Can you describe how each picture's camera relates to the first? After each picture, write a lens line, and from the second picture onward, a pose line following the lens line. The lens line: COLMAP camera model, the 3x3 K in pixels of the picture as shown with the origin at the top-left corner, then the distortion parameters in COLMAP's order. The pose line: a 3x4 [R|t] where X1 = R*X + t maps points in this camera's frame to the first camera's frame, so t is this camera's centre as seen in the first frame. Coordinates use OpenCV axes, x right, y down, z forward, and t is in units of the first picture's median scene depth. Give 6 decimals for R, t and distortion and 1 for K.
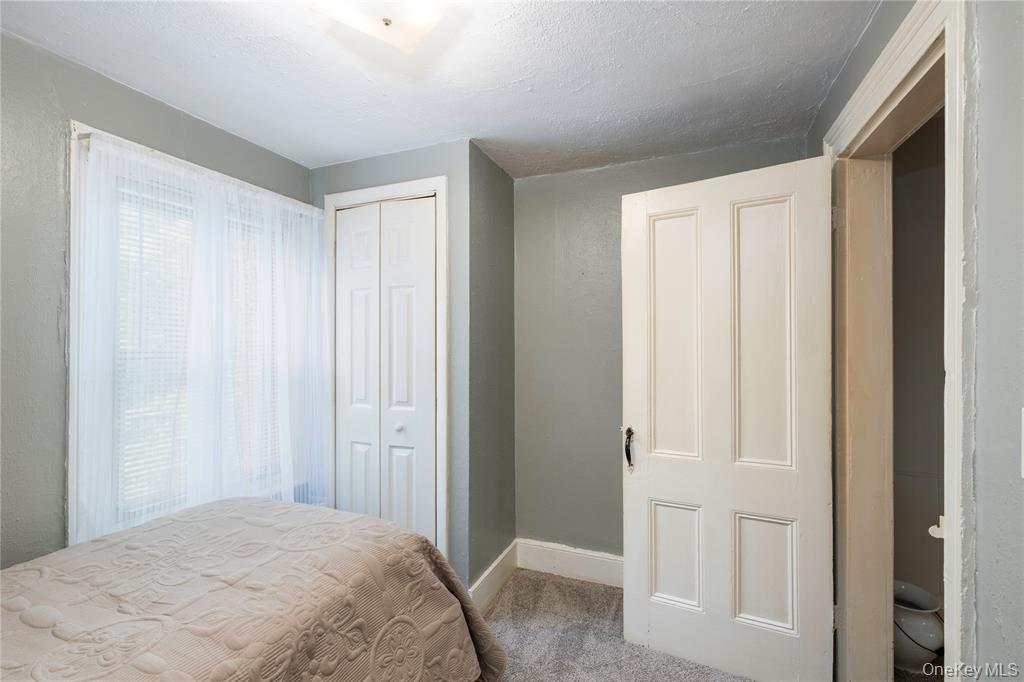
lens RADIAL K [[454.3, 0, 512.0], [0, 454.3, 341.0], [0, 0, 1]] dist [-0.008992, 0.000495]
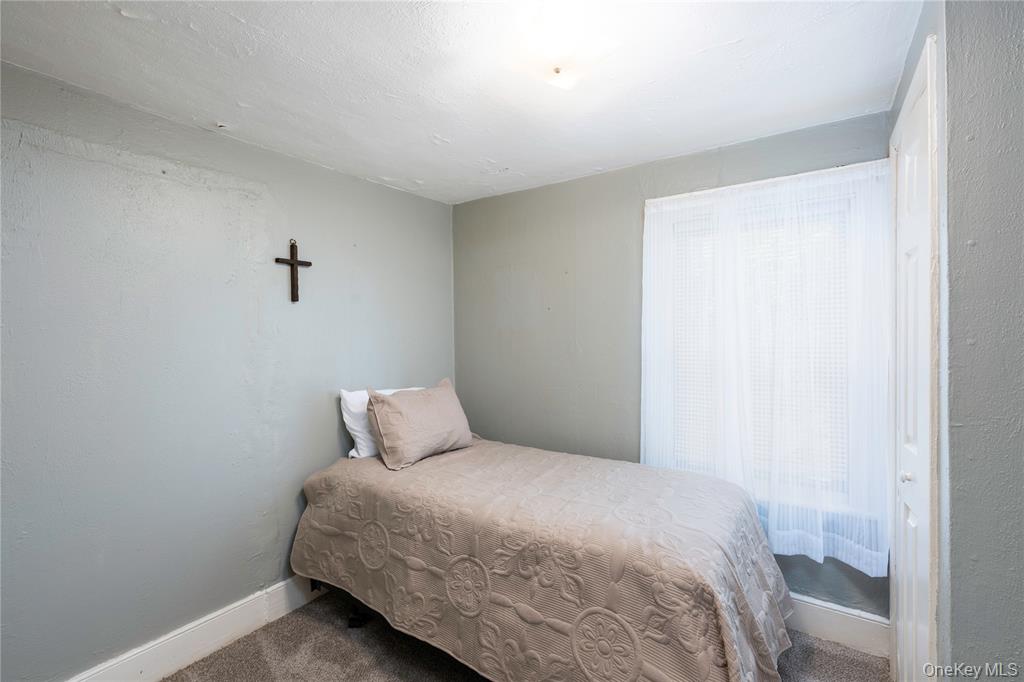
lens RADIAL K [[454.3, 0, 512.0], [0, 454.3, 341.0], [0, 0, 1]] dist [-0.008992, 0.000495]
pose [[-0.215784, 0.006219, -0.976421, 0.844108], [0.002754, 0.999980, 0.005760, -0.004121], [0.976437, -0.001446, -0.215796, 1.084879]]
